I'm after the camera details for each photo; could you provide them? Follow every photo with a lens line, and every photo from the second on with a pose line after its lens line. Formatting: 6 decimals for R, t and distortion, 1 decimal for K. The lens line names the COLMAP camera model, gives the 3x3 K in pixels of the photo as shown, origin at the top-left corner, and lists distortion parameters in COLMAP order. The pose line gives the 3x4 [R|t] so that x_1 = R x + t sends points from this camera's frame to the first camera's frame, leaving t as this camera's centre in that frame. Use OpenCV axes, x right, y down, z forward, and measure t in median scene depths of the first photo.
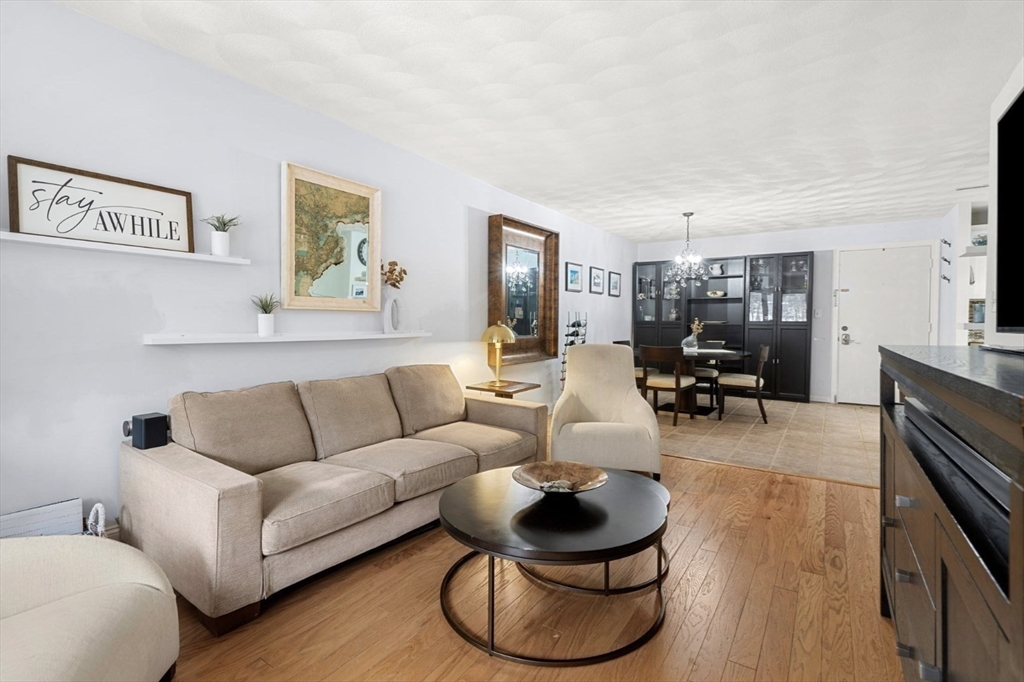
lens RADIAL K [[474.6, 0, 509.8], [0, 474.6, 333.6], [0, 0, 1]] dist [0.000053, -0.000013]
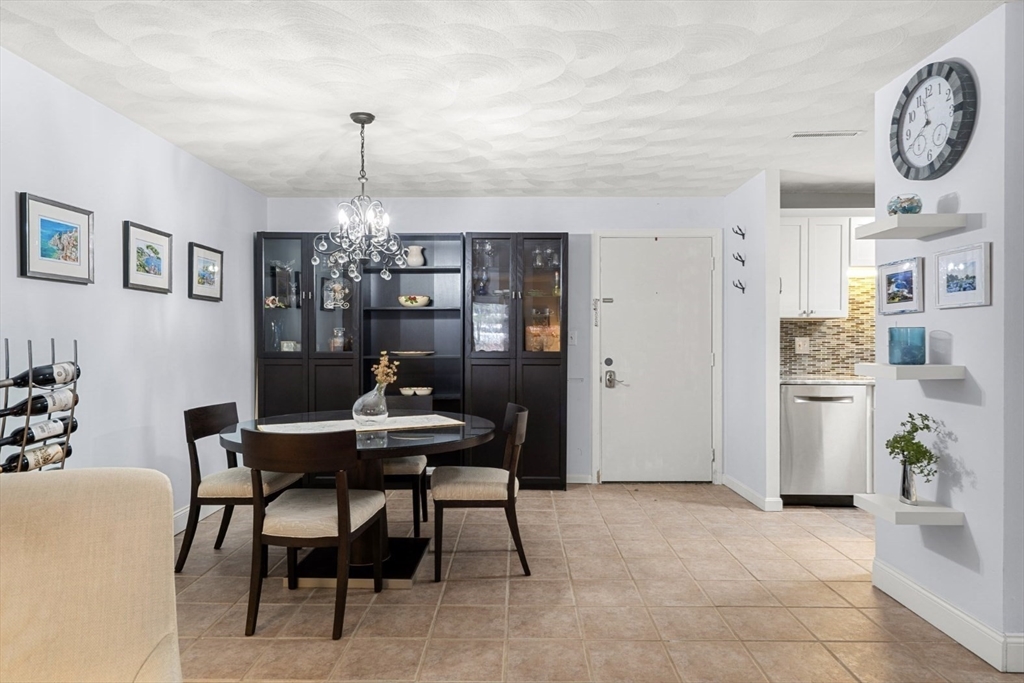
lens RADIAL K [[607.7, 0, 512.0], [0, 607.7, 341.5], [0, 0, 1]] dist [0.003328, 0.001803]
pose [[0.827050, -0.007618, 0.562076, 0.151080], [0.020085, 0.999670, -0.016006, -0.026705], [-0.561769, 0.024527, 0.826931, 0.404558]]
